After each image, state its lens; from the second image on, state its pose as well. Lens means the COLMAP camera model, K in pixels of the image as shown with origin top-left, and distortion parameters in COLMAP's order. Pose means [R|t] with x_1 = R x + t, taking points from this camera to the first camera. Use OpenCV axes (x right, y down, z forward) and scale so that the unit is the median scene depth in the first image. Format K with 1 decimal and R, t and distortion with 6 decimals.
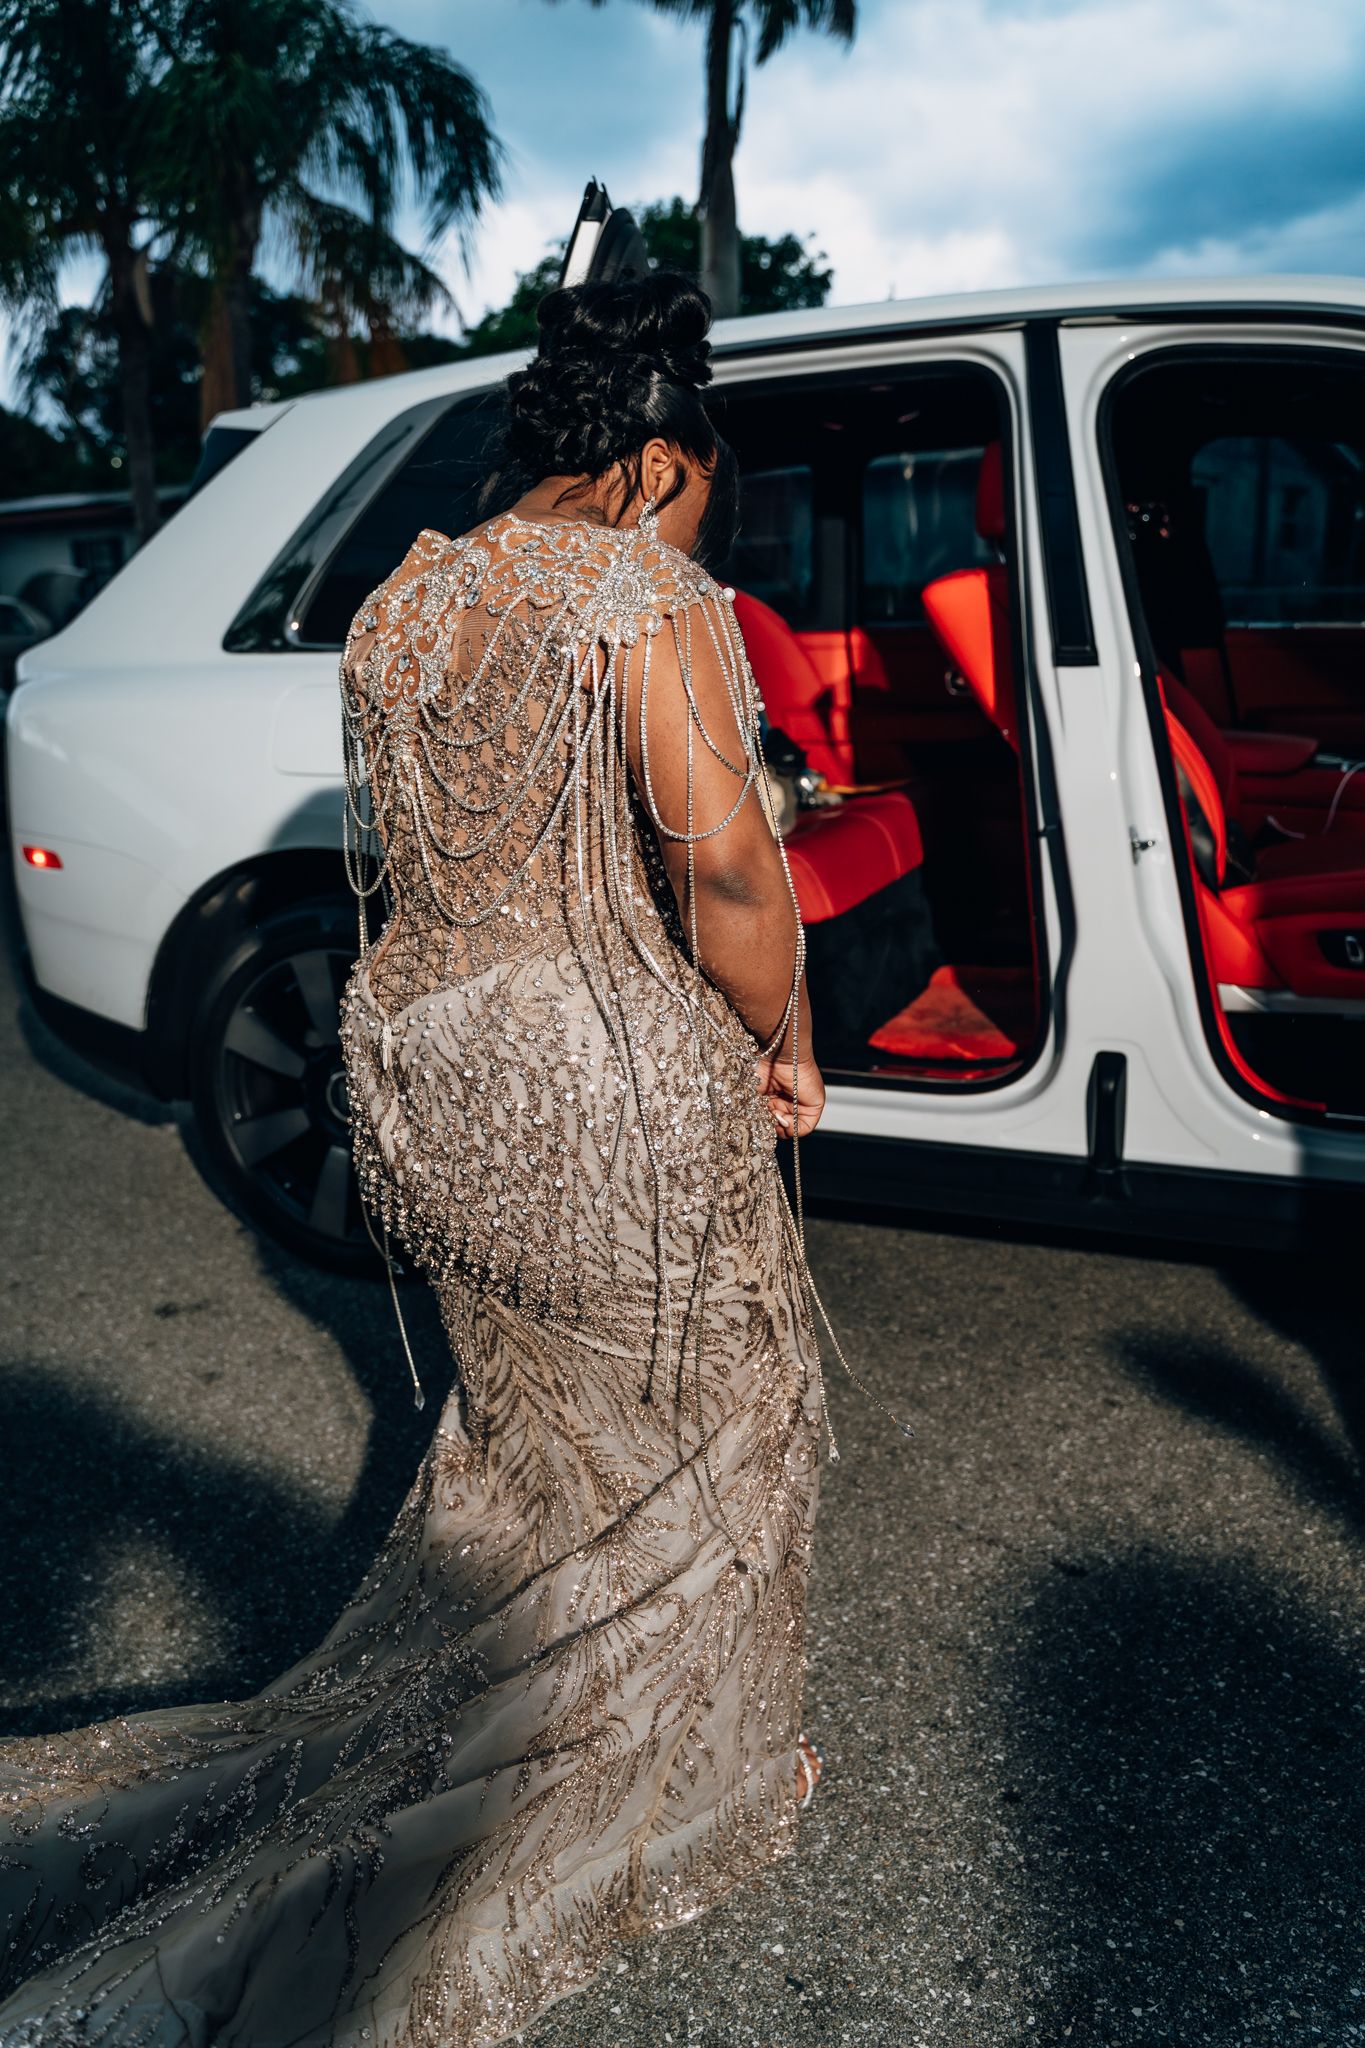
lens RADIAL K [[1623.0, 0, 684.4], [0, 1623.0, 1029.9], [0, 0, 1]] dist [-0.006133, -0.004553]
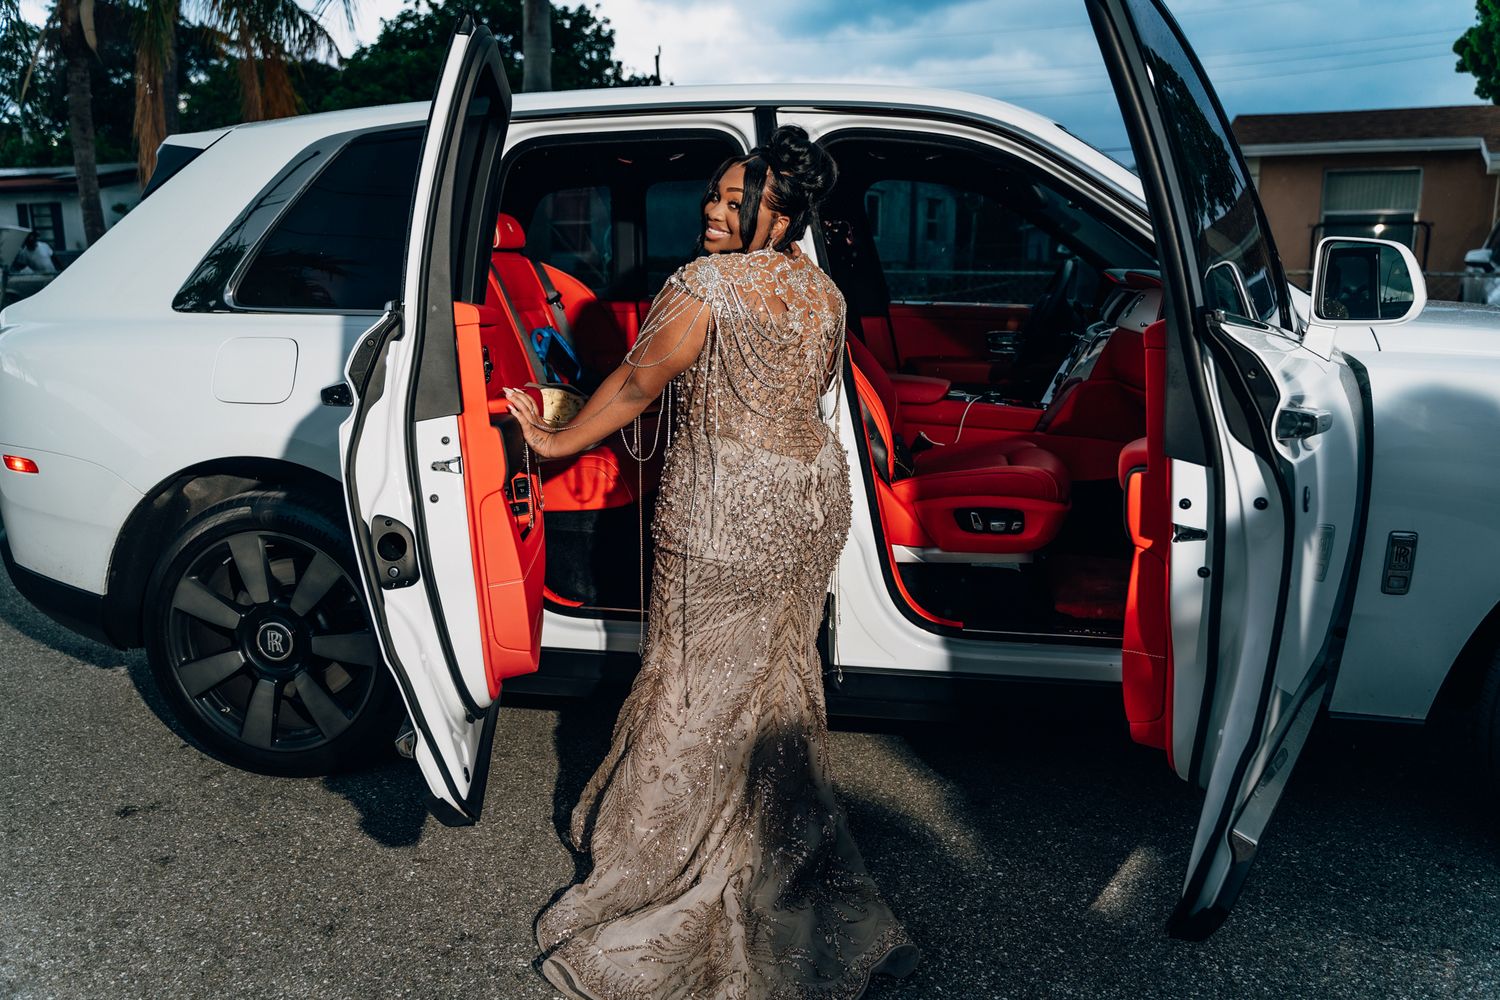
lens RADIAL K [[1188.7, 0, 760.2], [0, 1188.7, 499.3], [0, 0, 1]] dist [-0.006133, -0.004553]
pose [[0.979019, -0.013458, 0.203325, -0.011651], [0.026277, 0.997824, -0.060478, -0.005766], [-0.202068, 0.064552, 0.977242, -0.046506]]
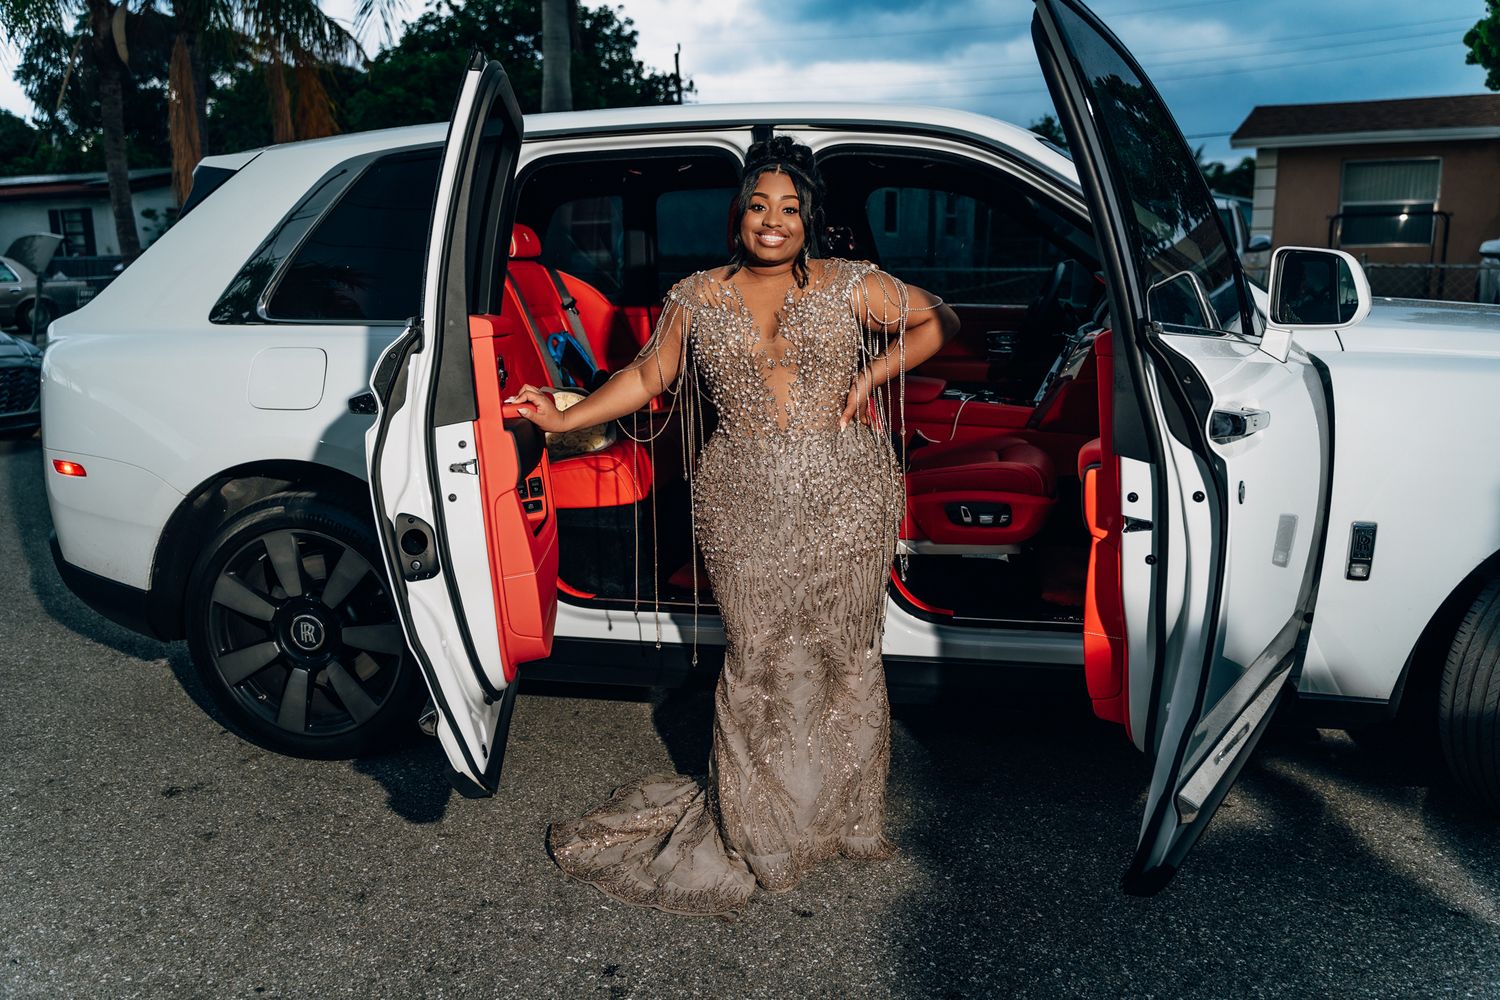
lens RADIAL K [[1188.7, 0, 762.3], [0, 1188.7, 500.5], [0, 0, 1]] dist [-0.006133, -0.004553]
pose [[0.982586, -0.022116, 0.184488, -0.003272], [0.033010, 0.997874, -0.056187, -0.002557], [-0.182853, 0.061298, 0.981227, -0.105631]]
